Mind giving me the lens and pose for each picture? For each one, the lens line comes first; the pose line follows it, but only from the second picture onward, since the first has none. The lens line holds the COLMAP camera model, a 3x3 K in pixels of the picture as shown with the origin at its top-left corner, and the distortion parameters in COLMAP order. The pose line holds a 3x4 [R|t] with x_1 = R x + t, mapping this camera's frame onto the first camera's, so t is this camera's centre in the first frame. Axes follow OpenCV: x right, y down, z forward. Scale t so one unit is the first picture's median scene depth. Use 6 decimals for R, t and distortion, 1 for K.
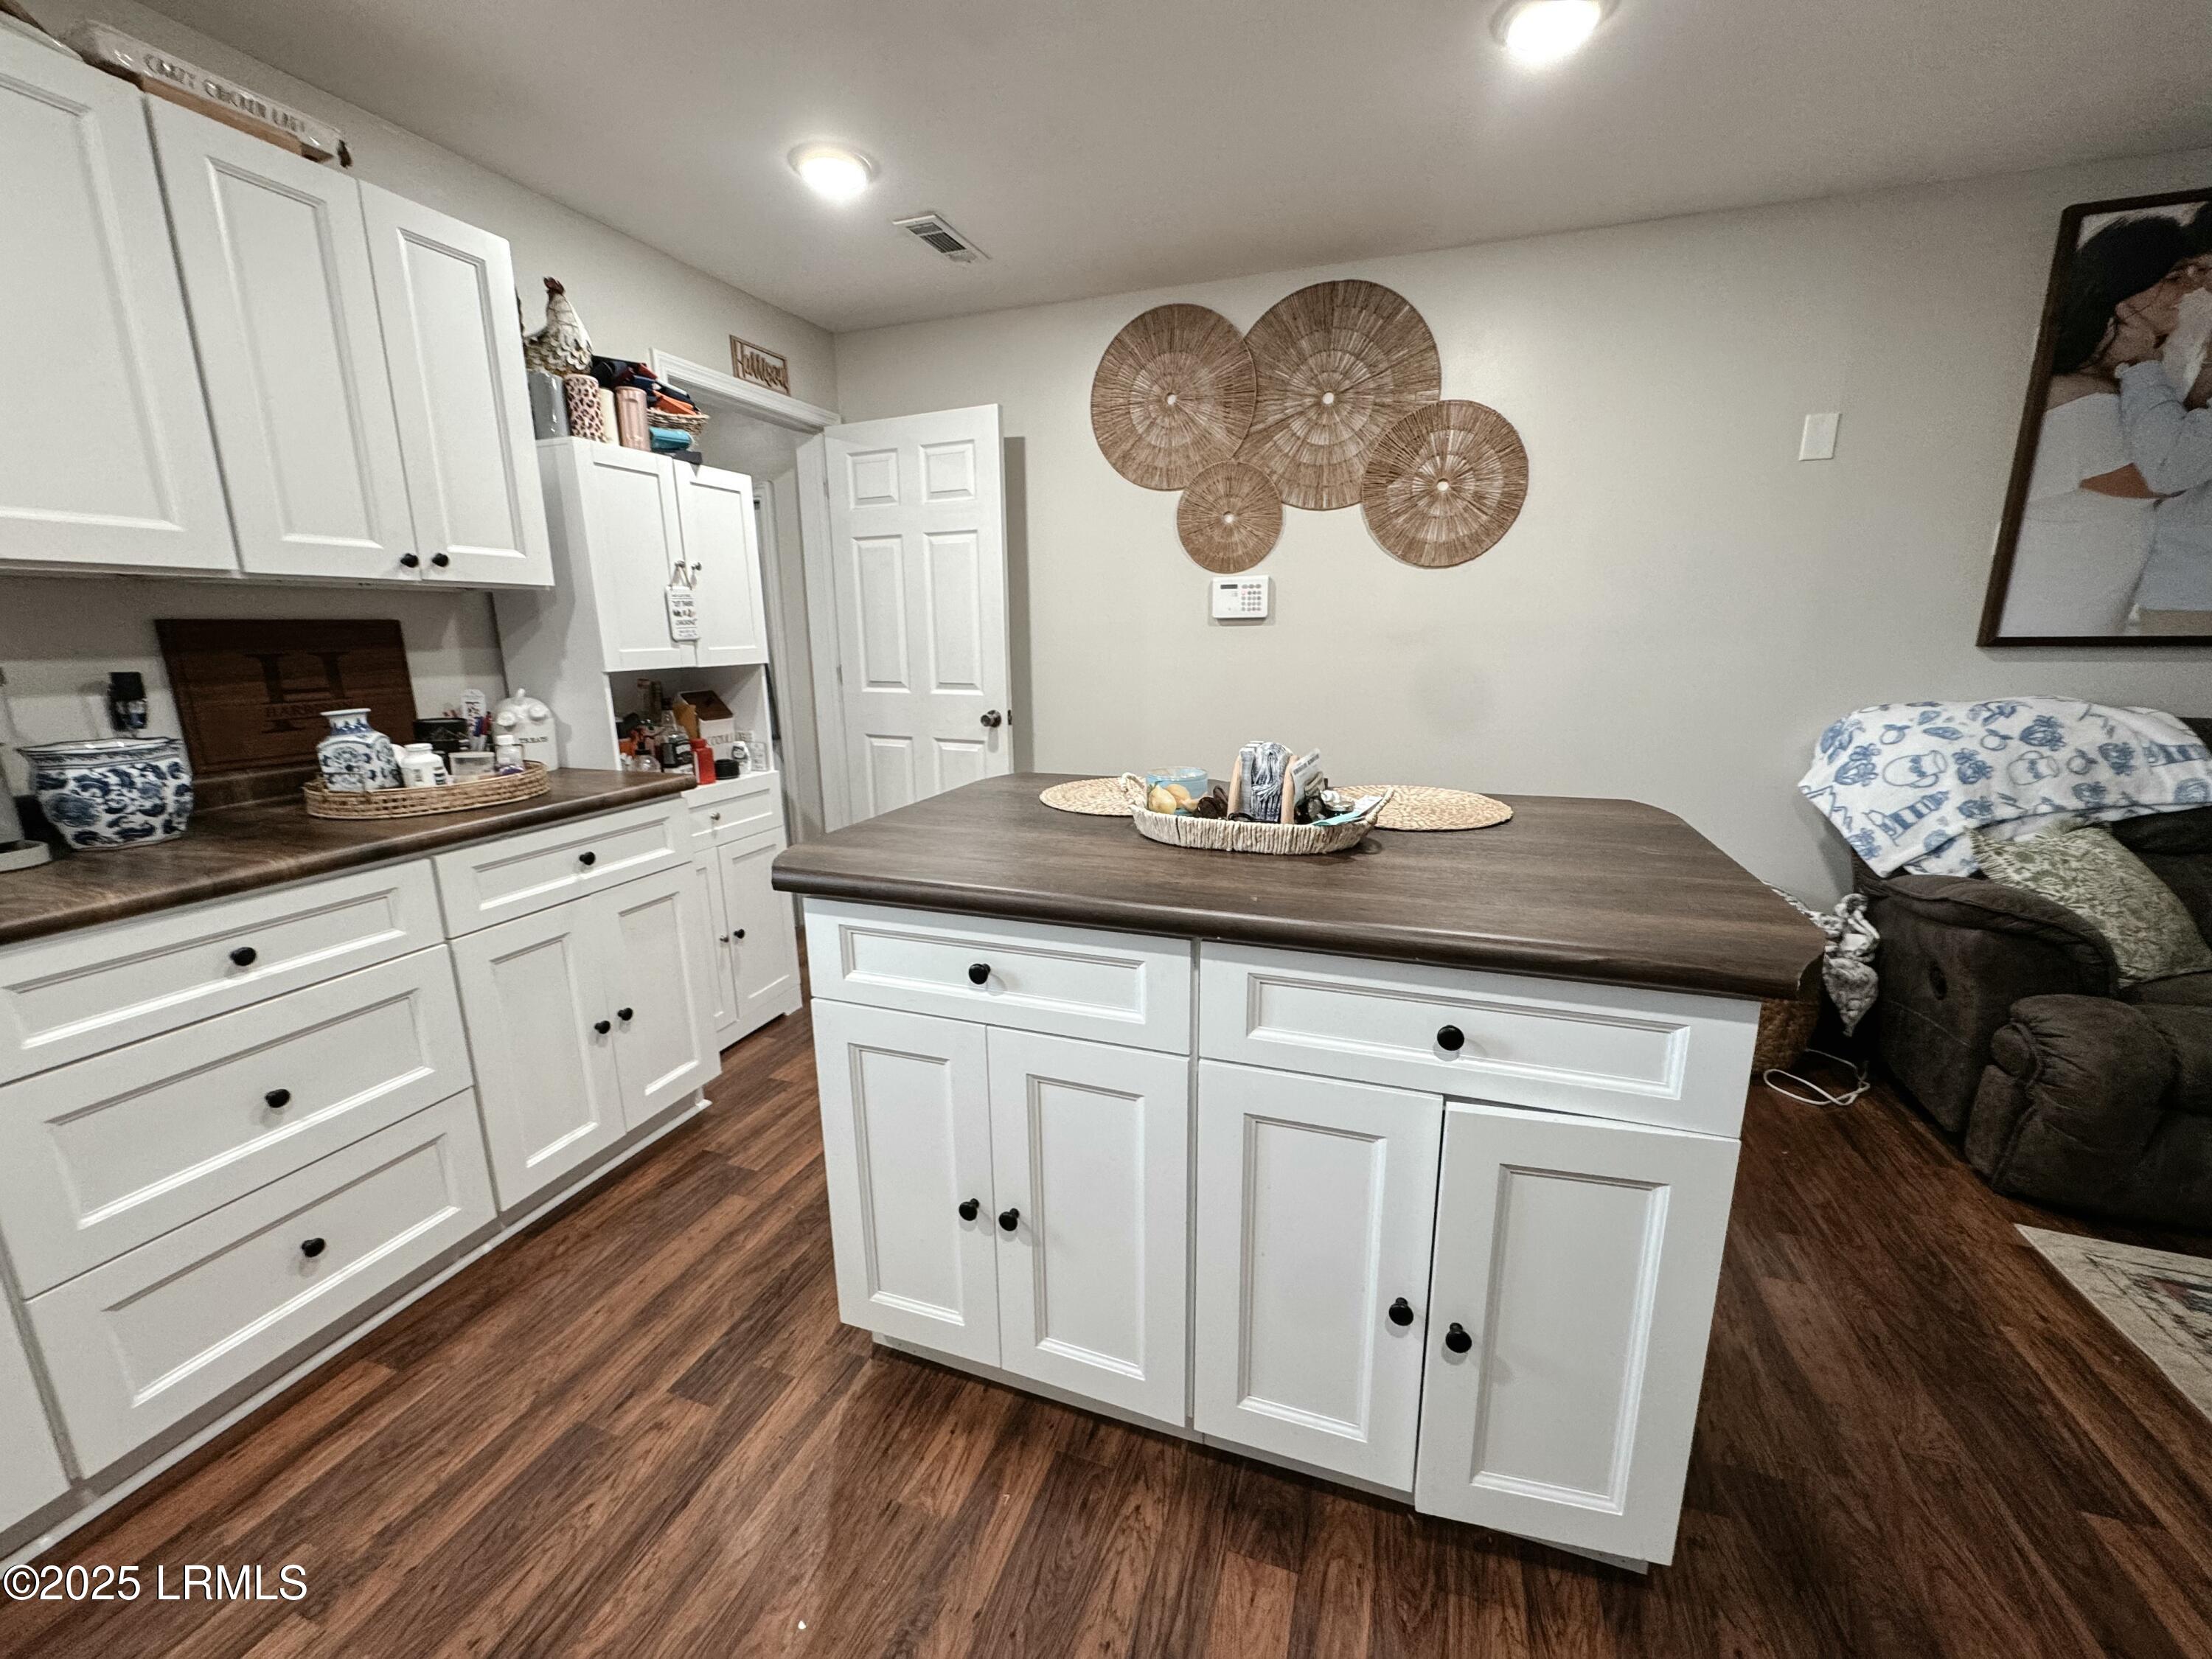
lens RADIAL K [[885.5, 0, 1102.2], [0, 885.5, 824.7], [0, 0, 1]] dist [-0.001060, -0.000004]
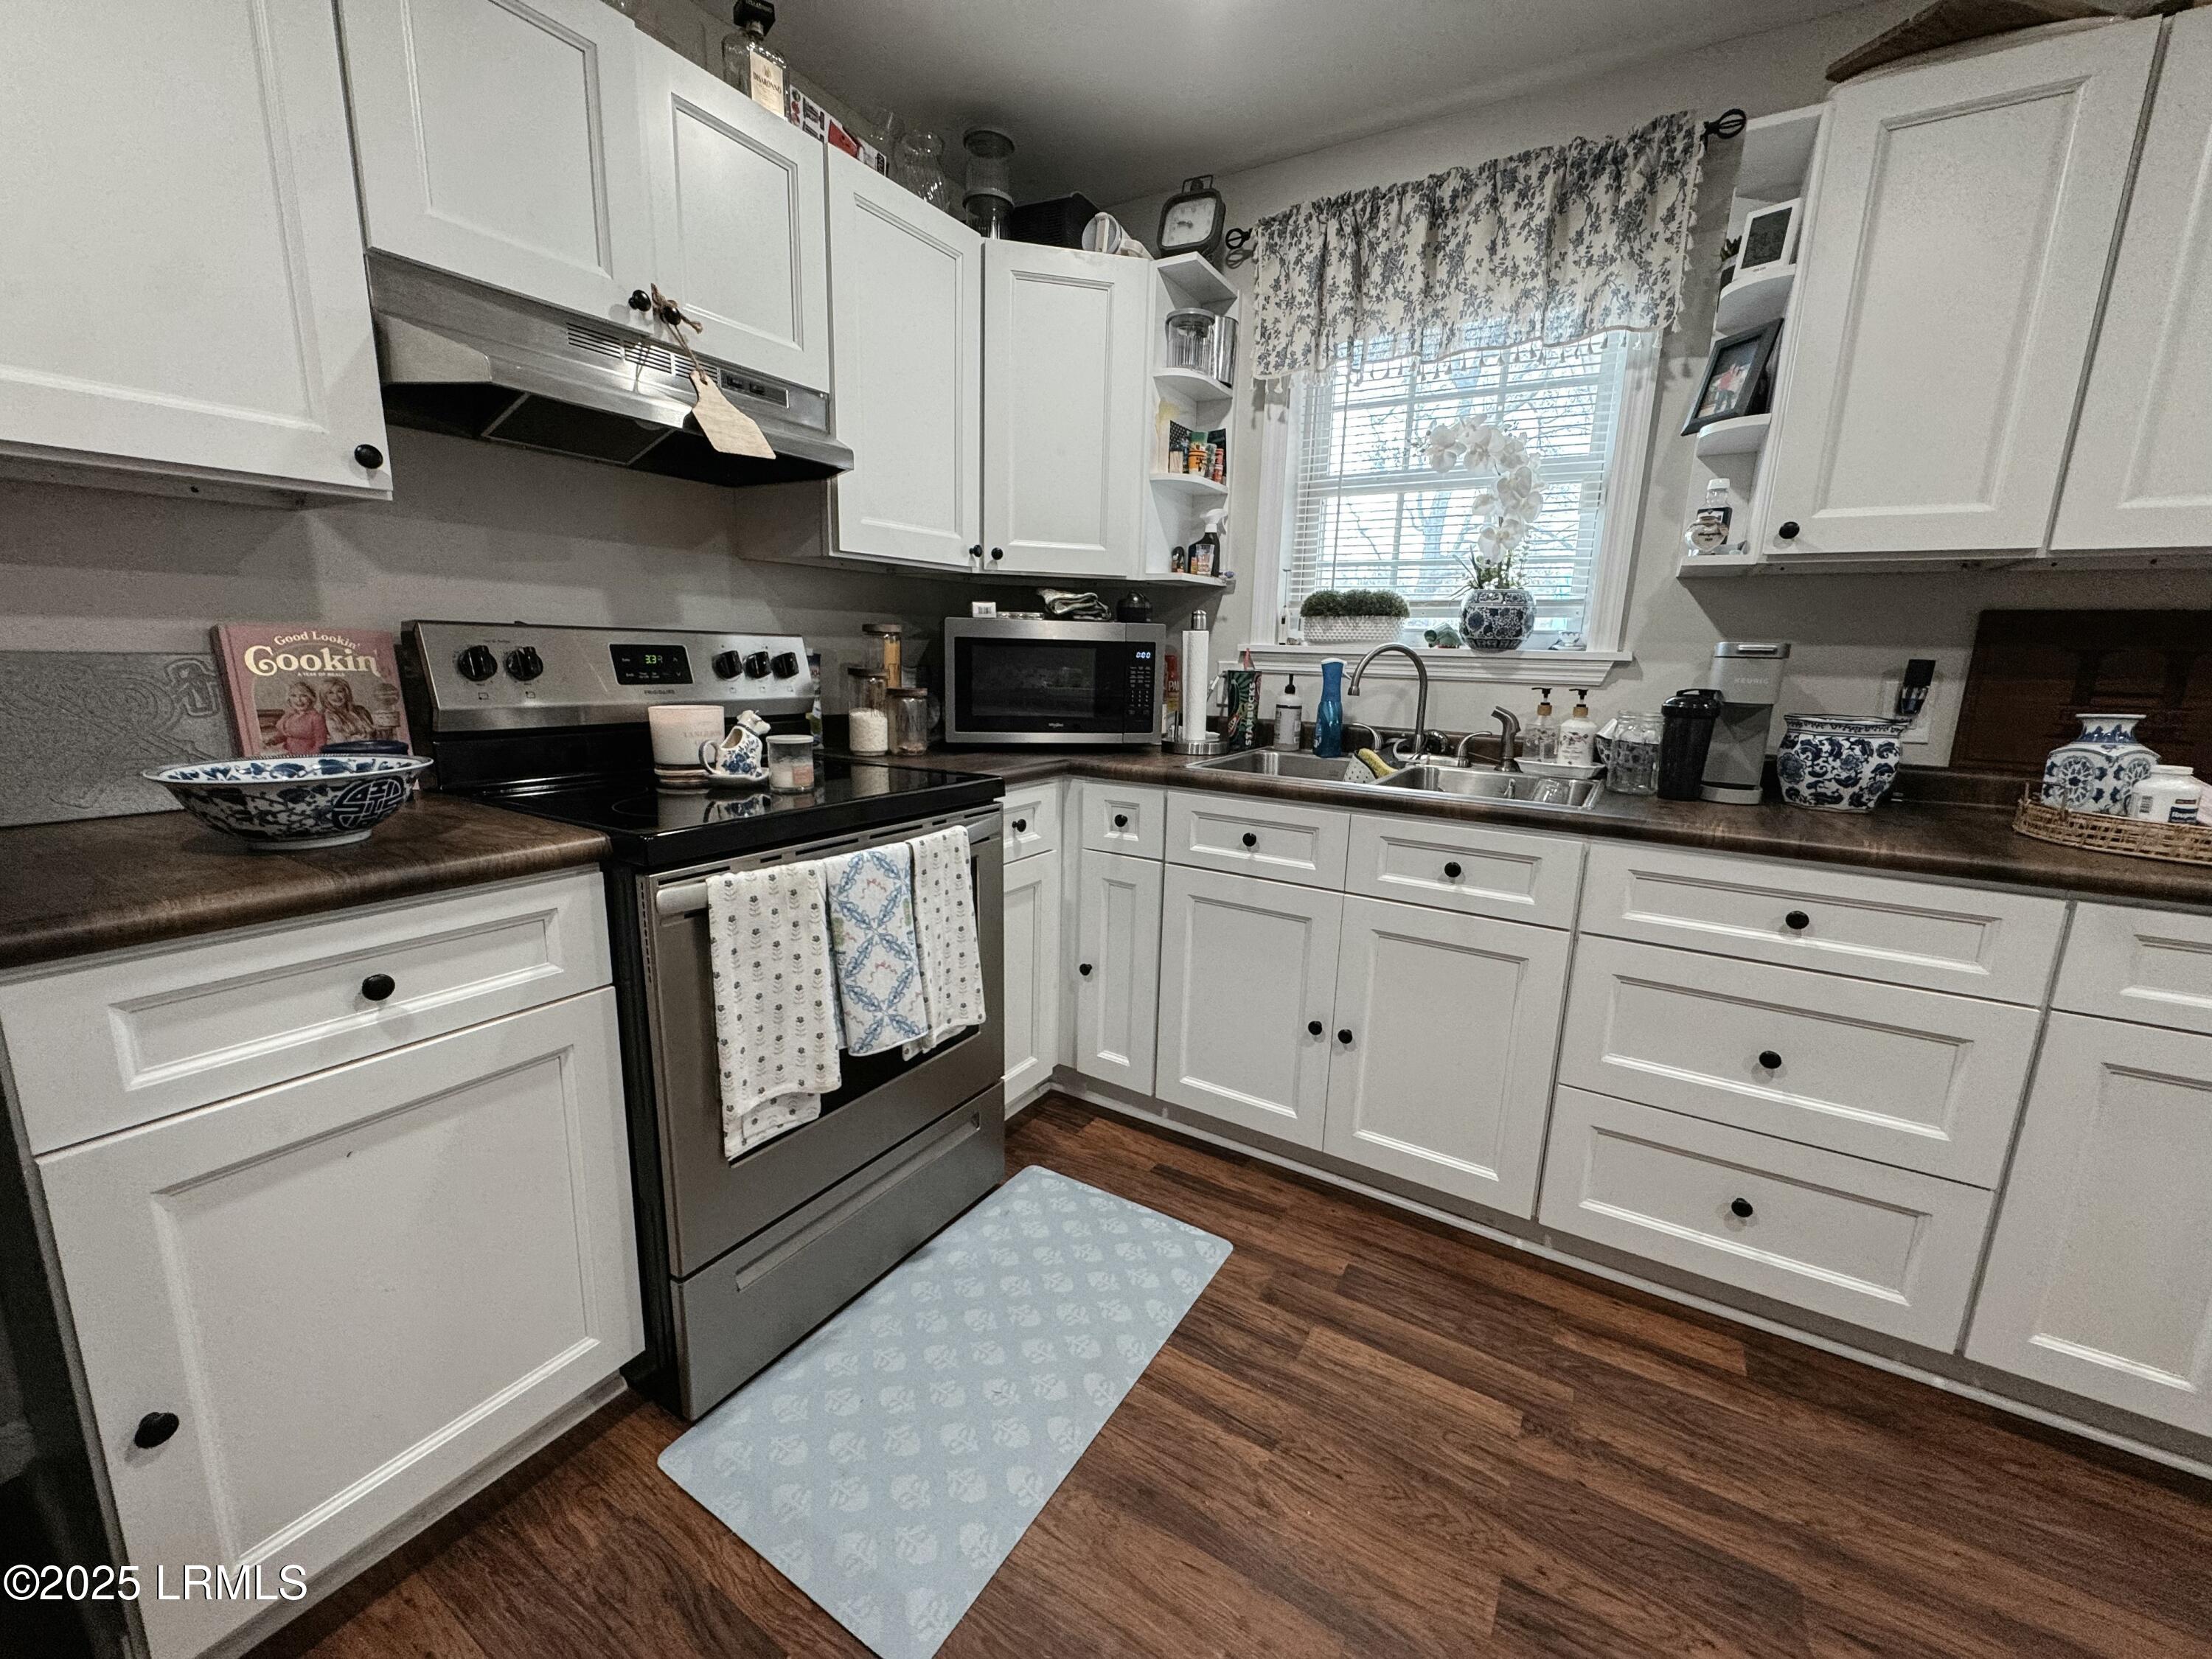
lens RADIAL K [[885.5, 0, 1101.9], [0, 885.5, 821.6], [0, 0, 1]] dist [-0.001060, -0.000004]
pose [[-0.210474, 0.192565, -0.958446, 0.240859], [-0.234127, 0.941948, 0.240665, -0.026070], [0.949150, 0.275051, -0.153170, 0.483686]]
